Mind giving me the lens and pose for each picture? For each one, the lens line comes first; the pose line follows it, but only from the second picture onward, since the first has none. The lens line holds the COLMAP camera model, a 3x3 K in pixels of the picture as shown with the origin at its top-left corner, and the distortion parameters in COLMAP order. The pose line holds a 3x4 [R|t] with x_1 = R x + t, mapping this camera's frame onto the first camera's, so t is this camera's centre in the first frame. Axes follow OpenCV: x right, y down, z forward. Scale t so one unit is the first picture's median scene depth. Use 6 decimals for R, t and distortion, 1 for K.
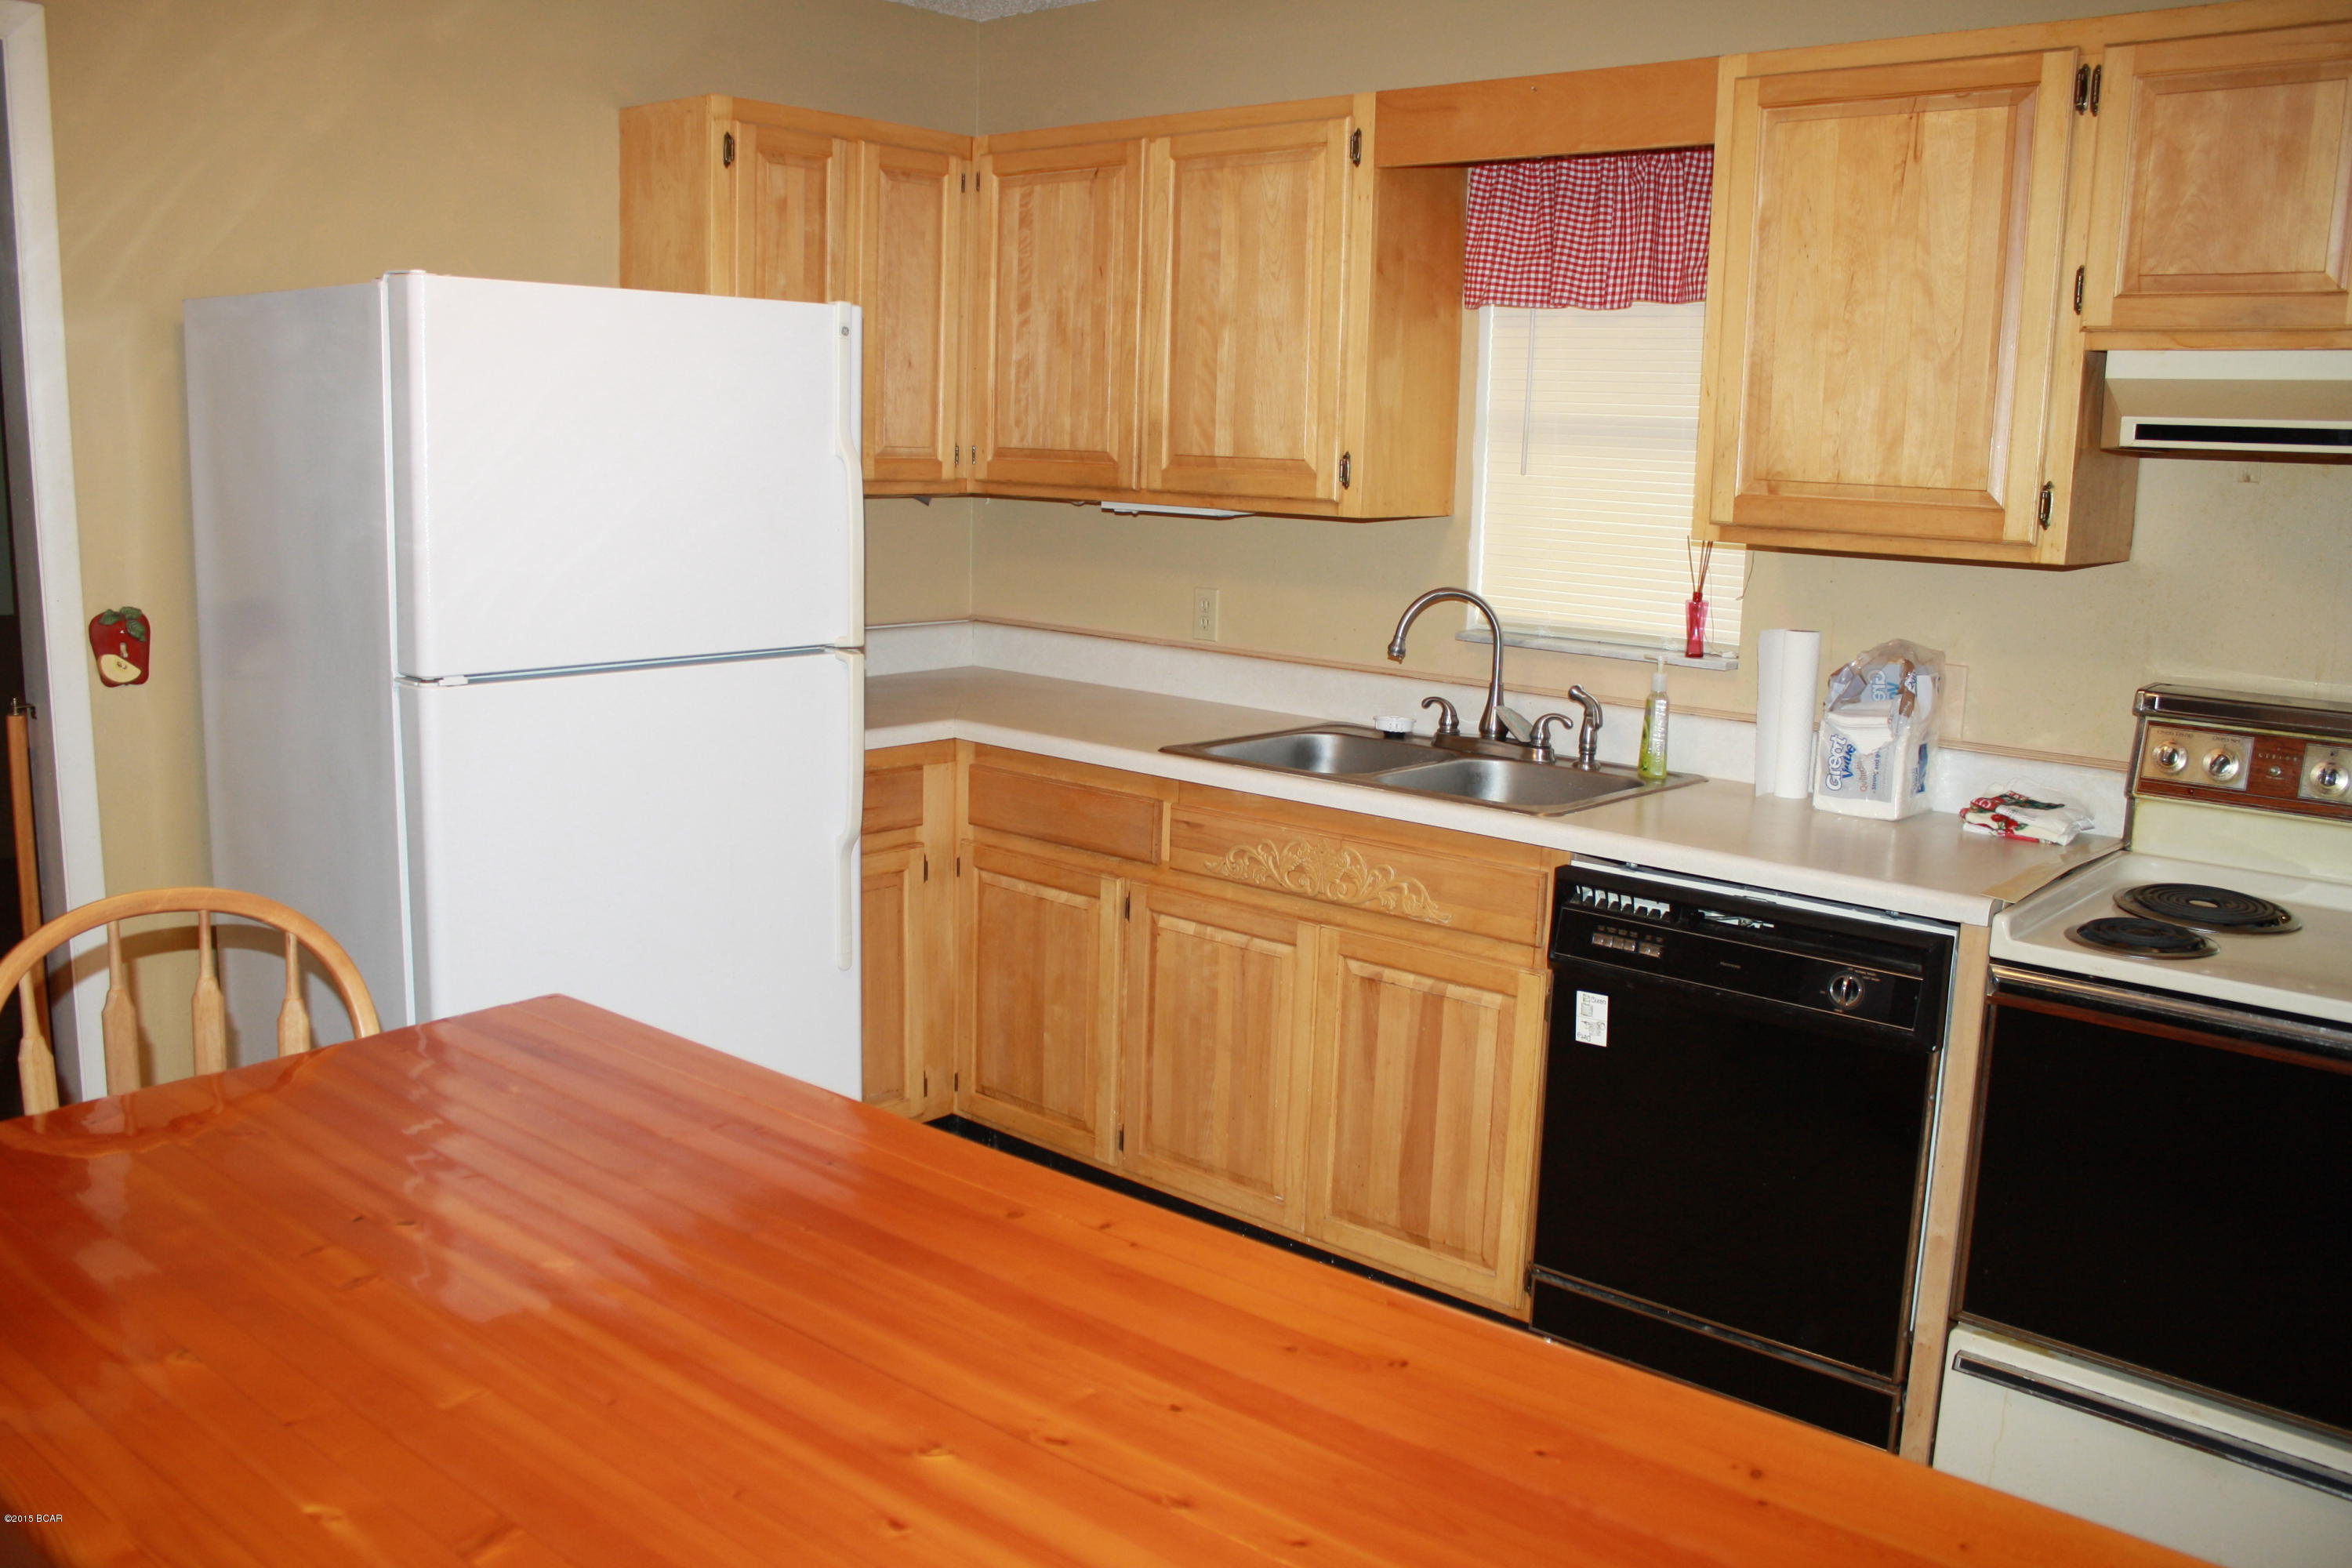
lens RADIAL K [[1992.3, 0, 1179.9], [0, 1992.3, 763.1], [0, 0, 1]] dist [-0.090721, 0.061750]
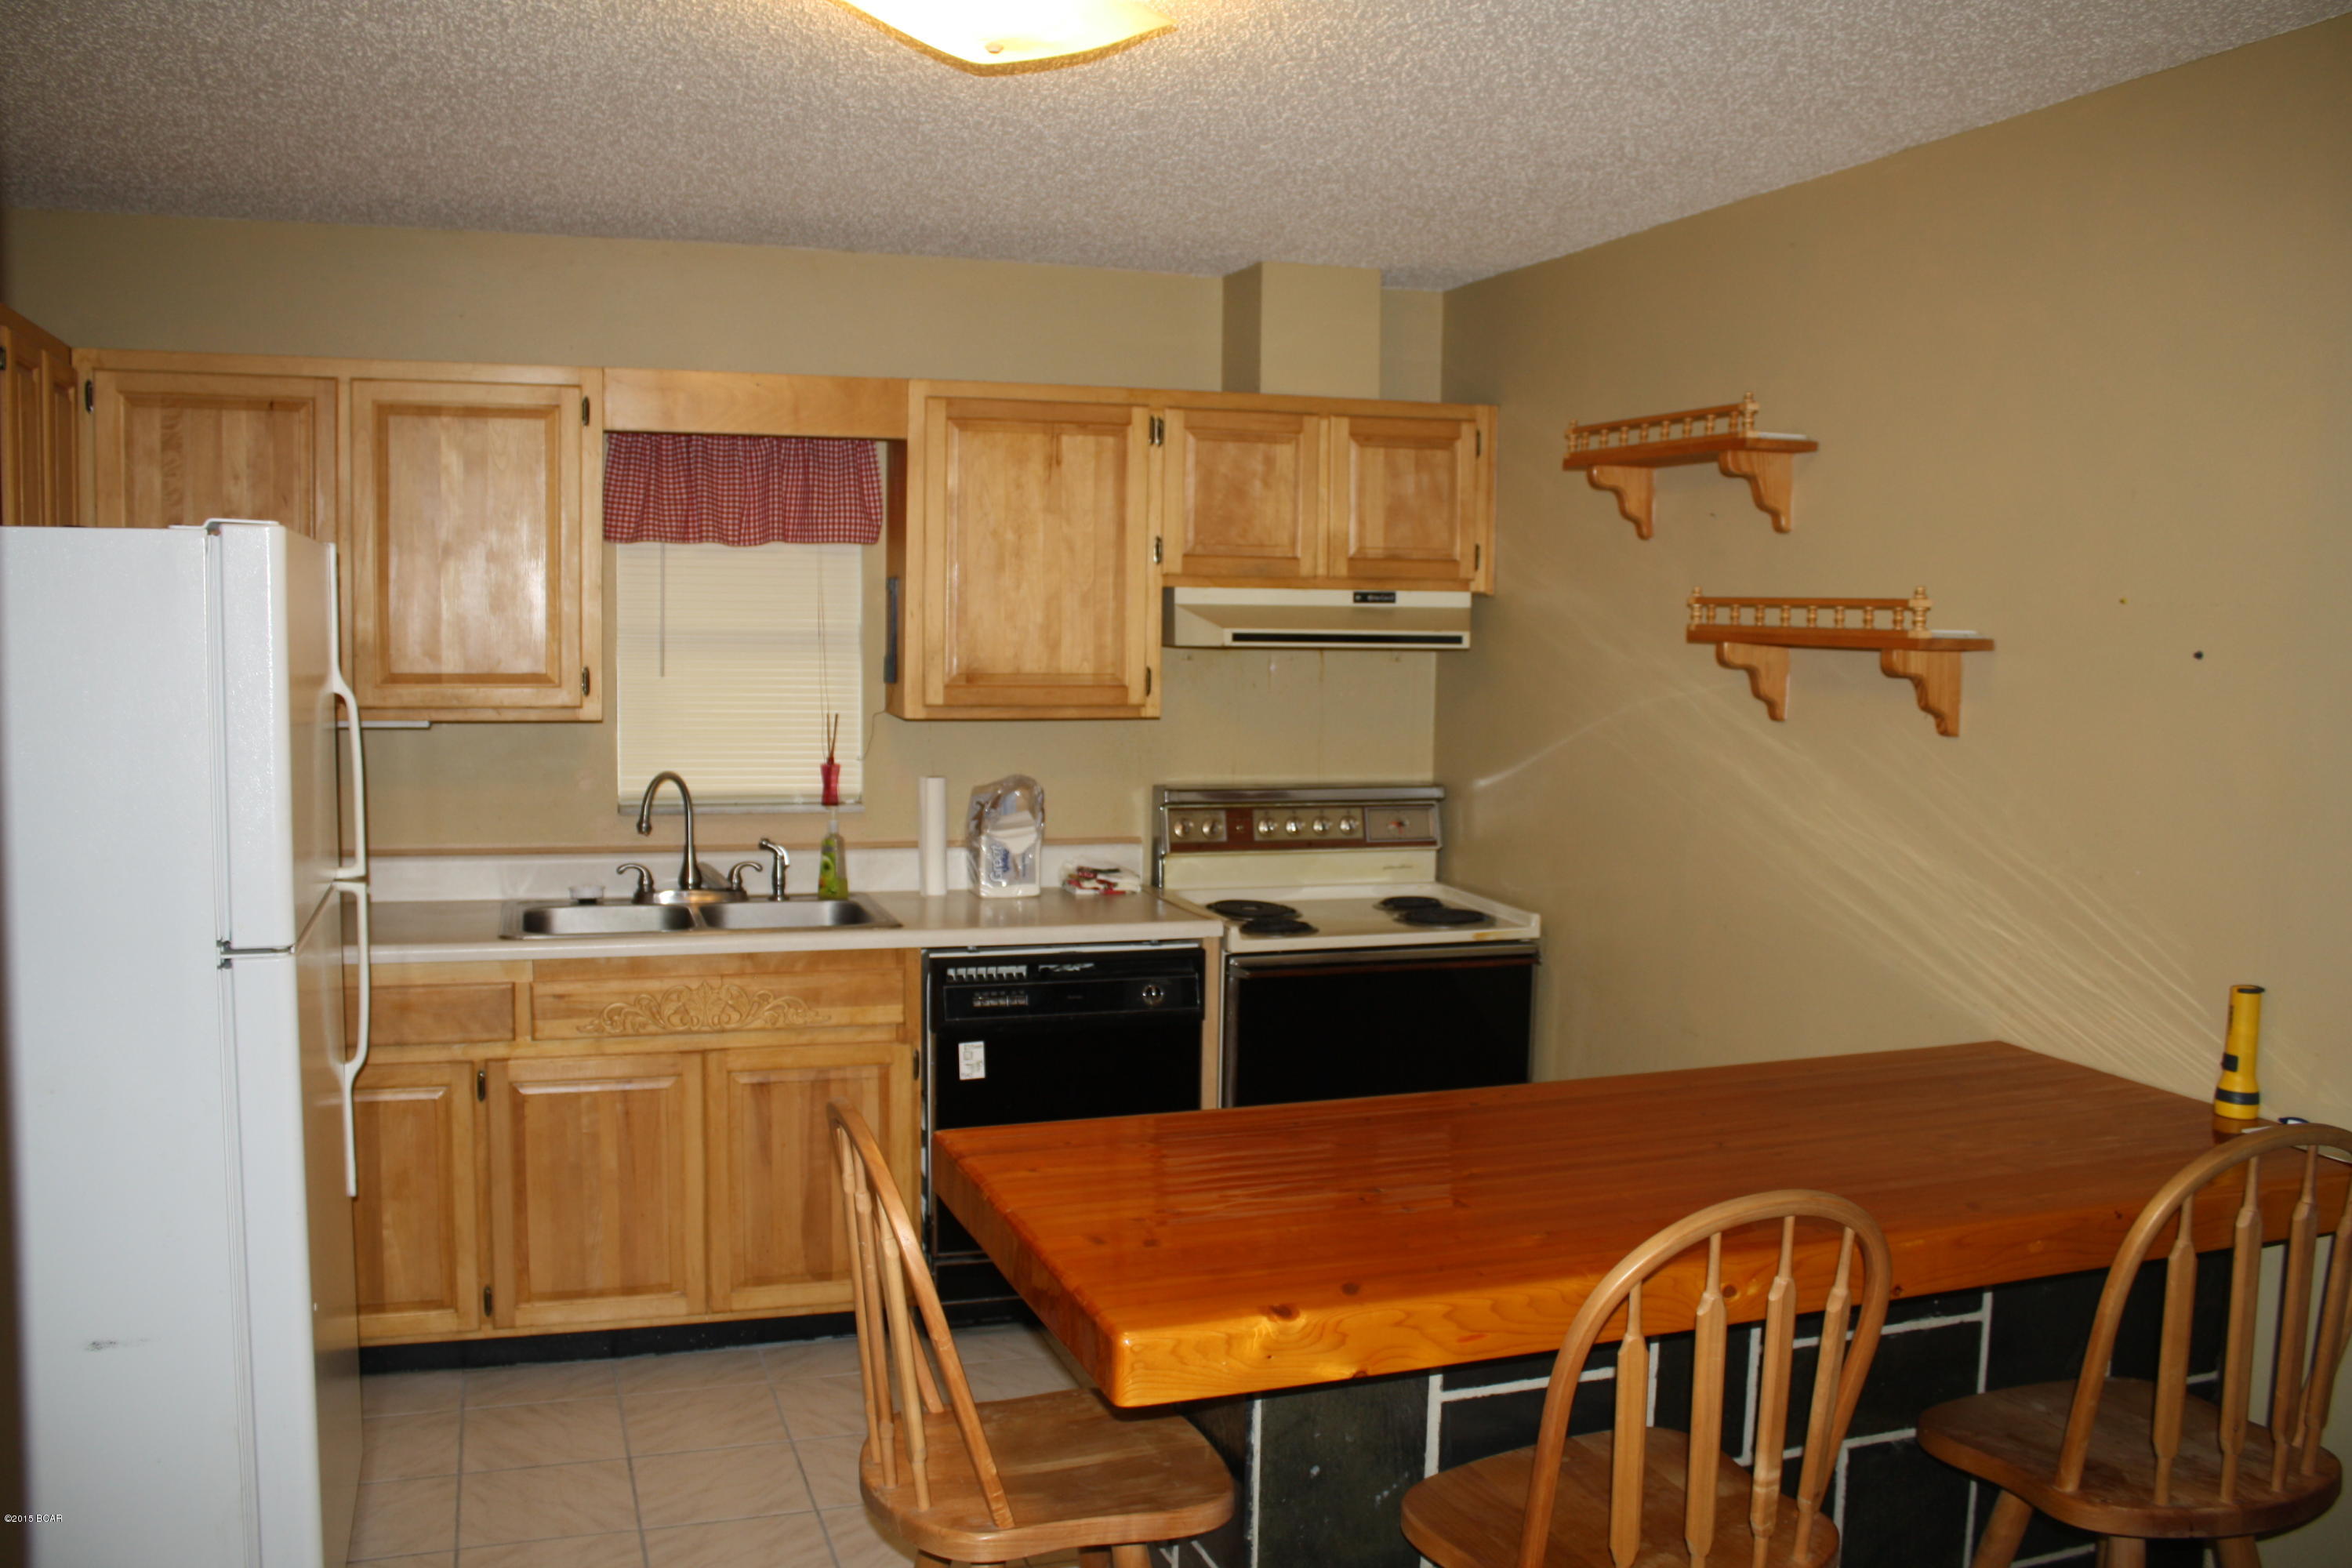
lens RADIAL K [[1992.3, 0, 1178.5], [0, 1992.3, 798.1], [0, 0, 1]] dist [-0.090721, 0.061750]
pose [[0.526334, -0.097255, 0.844698, -0.863577], [0.143231, 0.989382, 0.024666, -0.067083], [-0.838127, 0.108004, 0.534675, 0.100198]]
